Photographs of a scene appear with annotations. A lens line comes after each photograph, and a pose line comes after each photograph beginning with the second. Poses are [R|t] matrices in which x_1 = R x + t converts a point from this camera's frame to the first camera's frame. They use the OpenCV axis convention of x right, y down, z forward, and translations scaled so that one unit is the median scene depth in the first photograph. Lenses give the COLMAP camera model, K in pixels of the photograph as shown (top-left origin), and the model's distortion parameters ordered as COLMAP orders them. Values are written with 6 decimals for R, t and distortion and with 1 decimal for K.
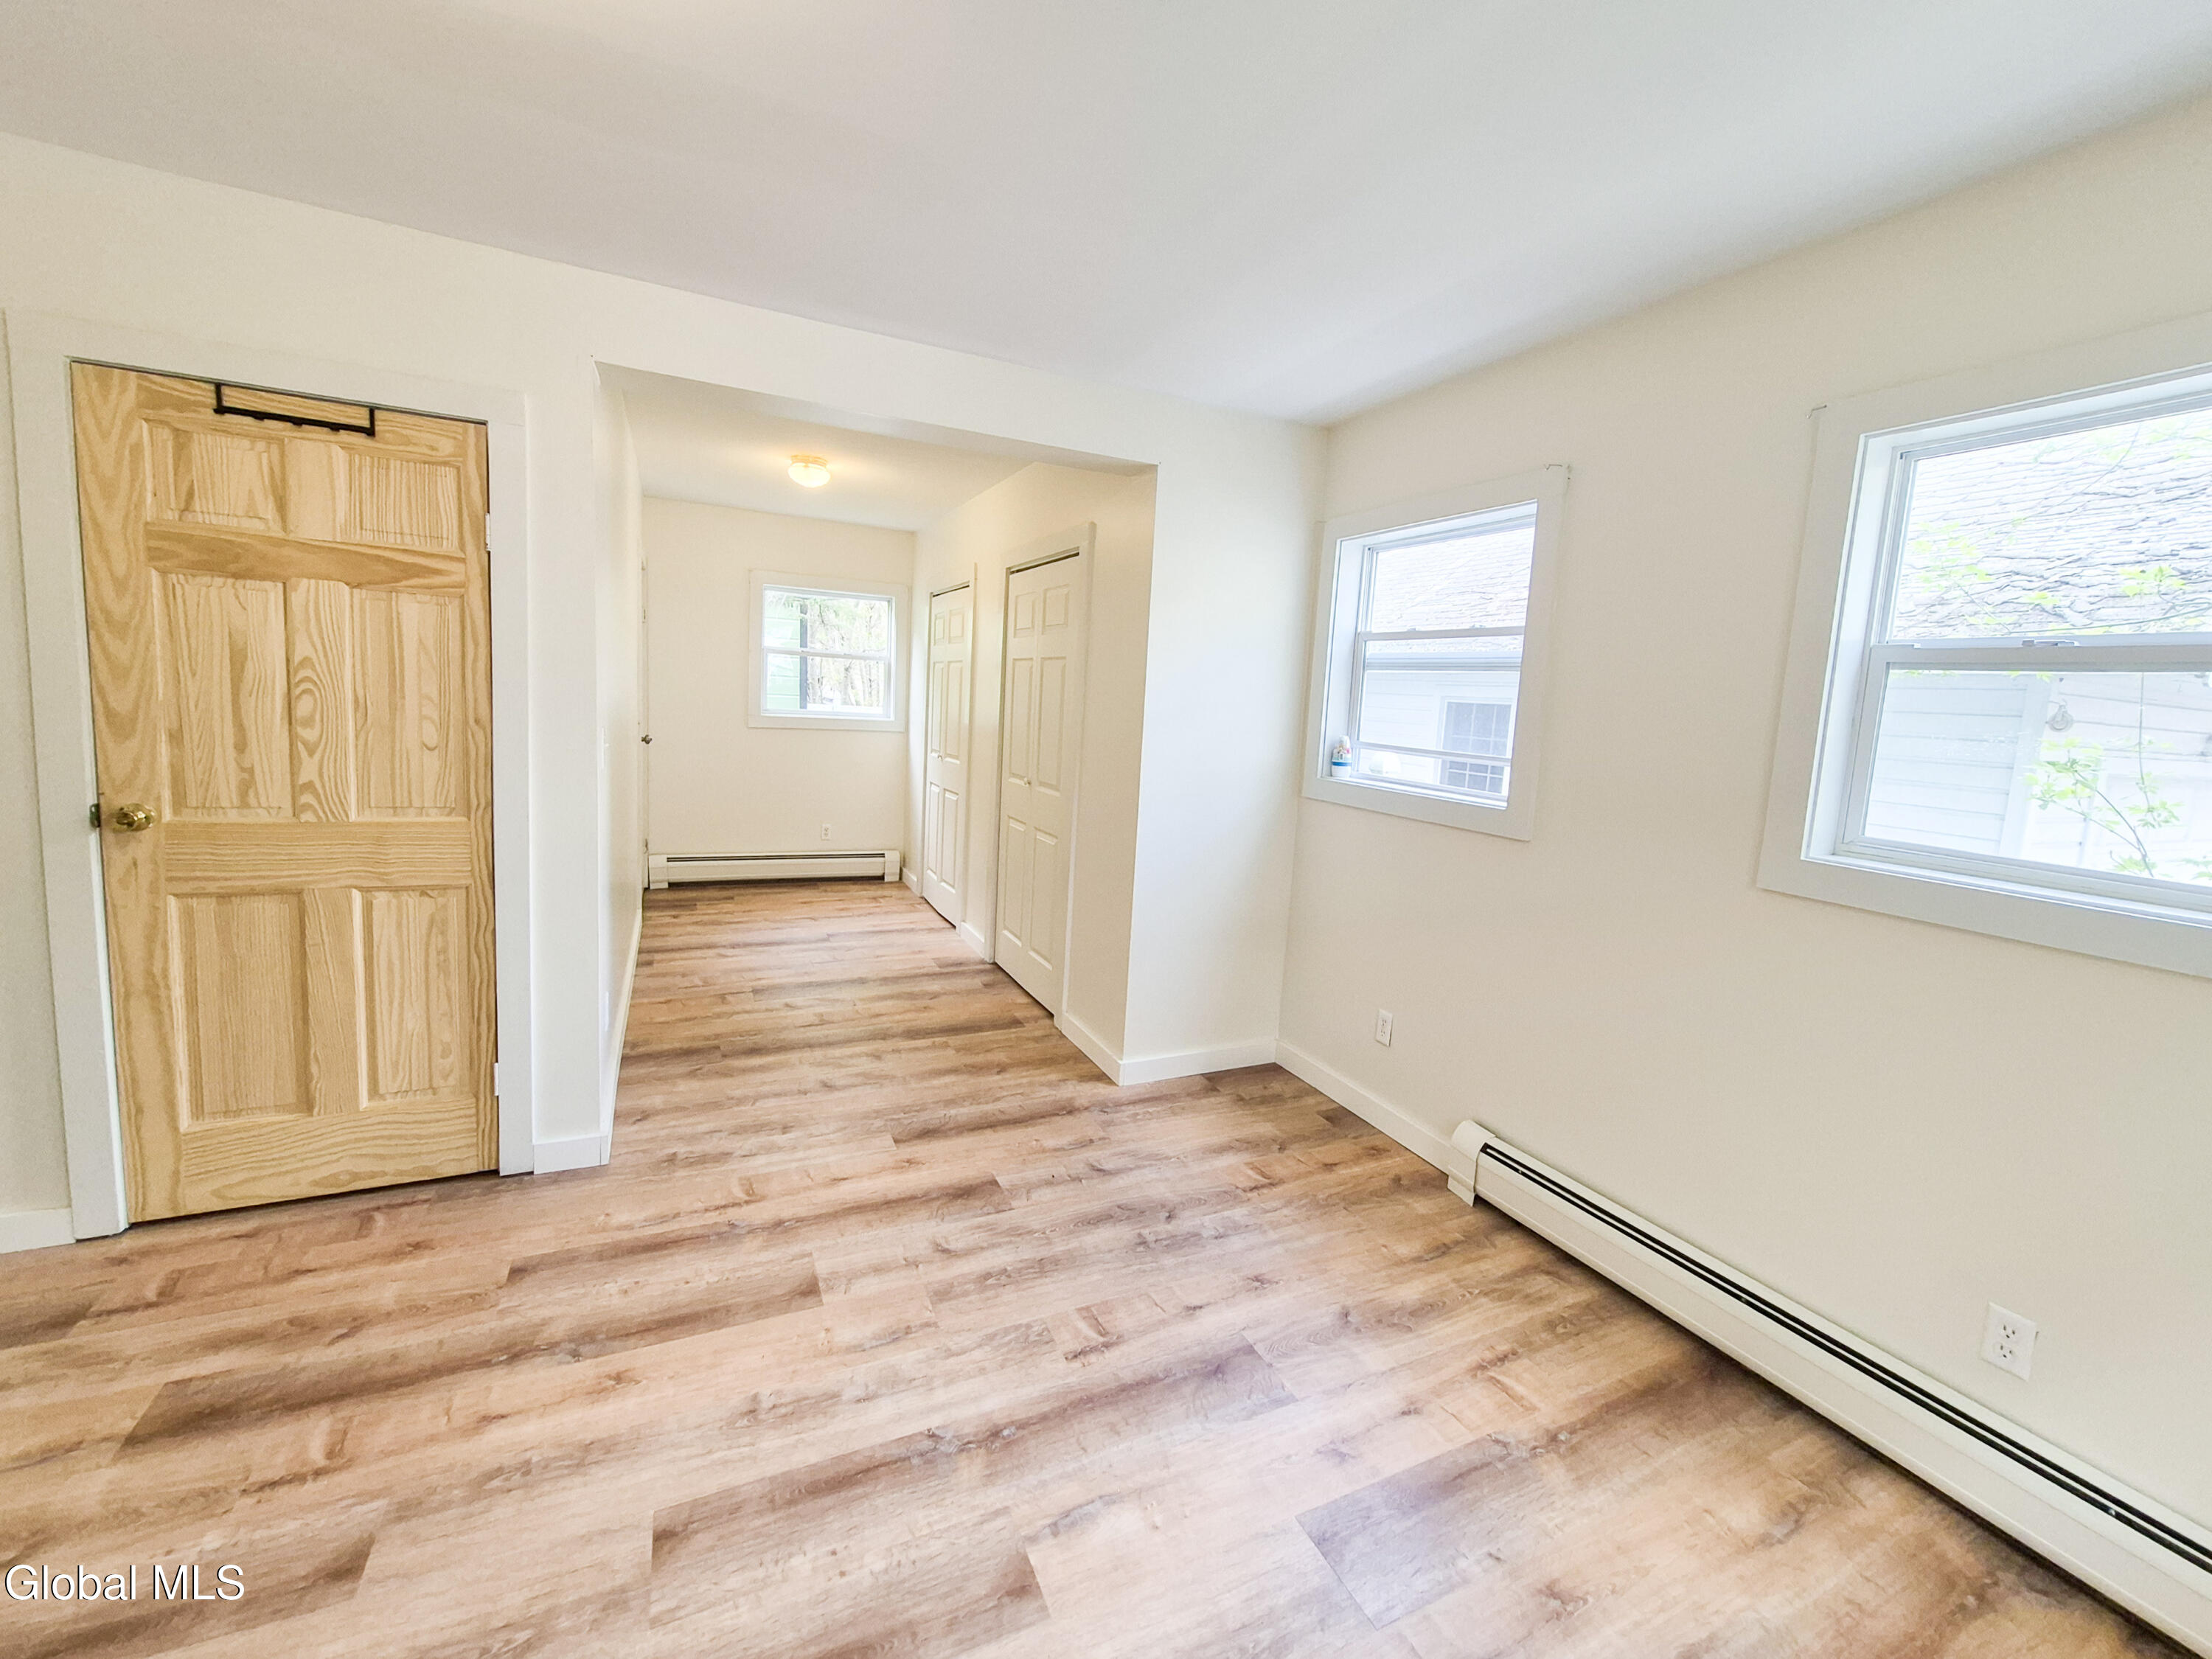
lens RADIAL K [[882.8, 0, 1179.4], [0, 882.8, 807.0], [0, 0, 1]] dist [0.000091, -0.001333]
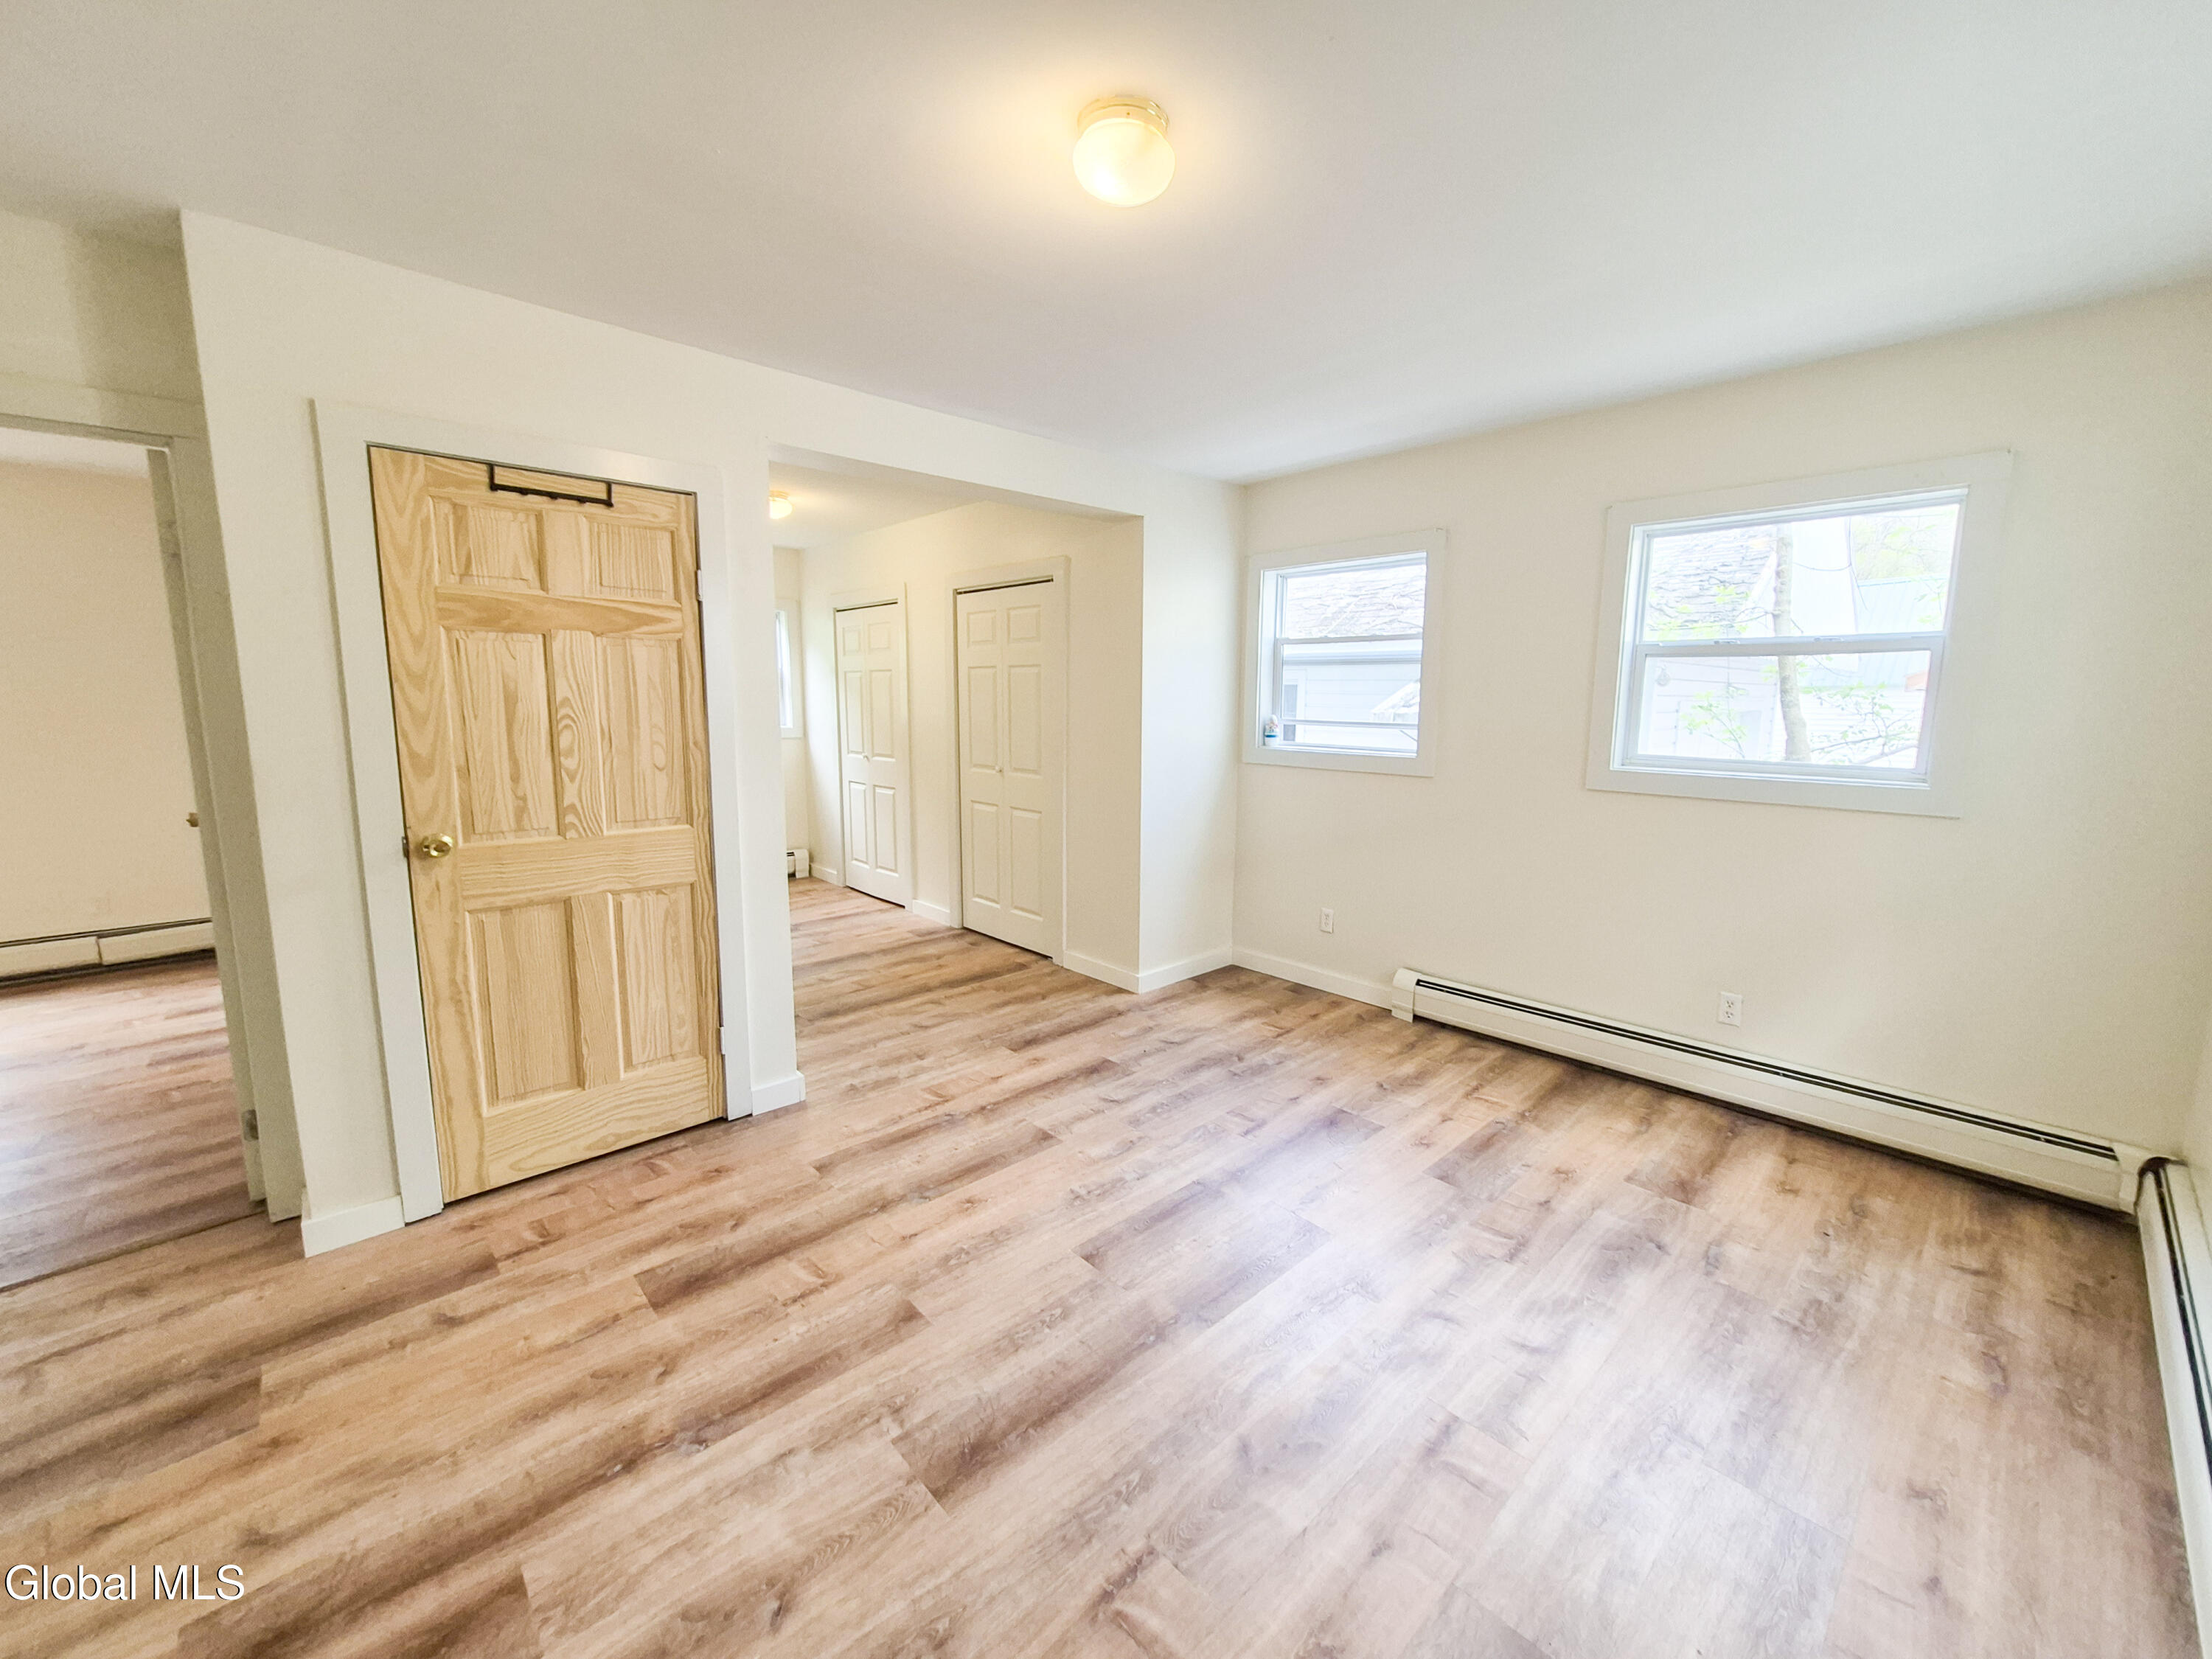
lens RADIAL K [[882.8, 0, 1112.1], [0, 882.8, 827.1], [0, 0, 1]] dist [0.000091, -0.001333]
pose [[0.953364, -0.095005, 0.286482, -0.642908], [0.084668, 0.995239, 0.048287, 0.005913], [-0.289705, -0.021779, 0.956868, -0.329838]]
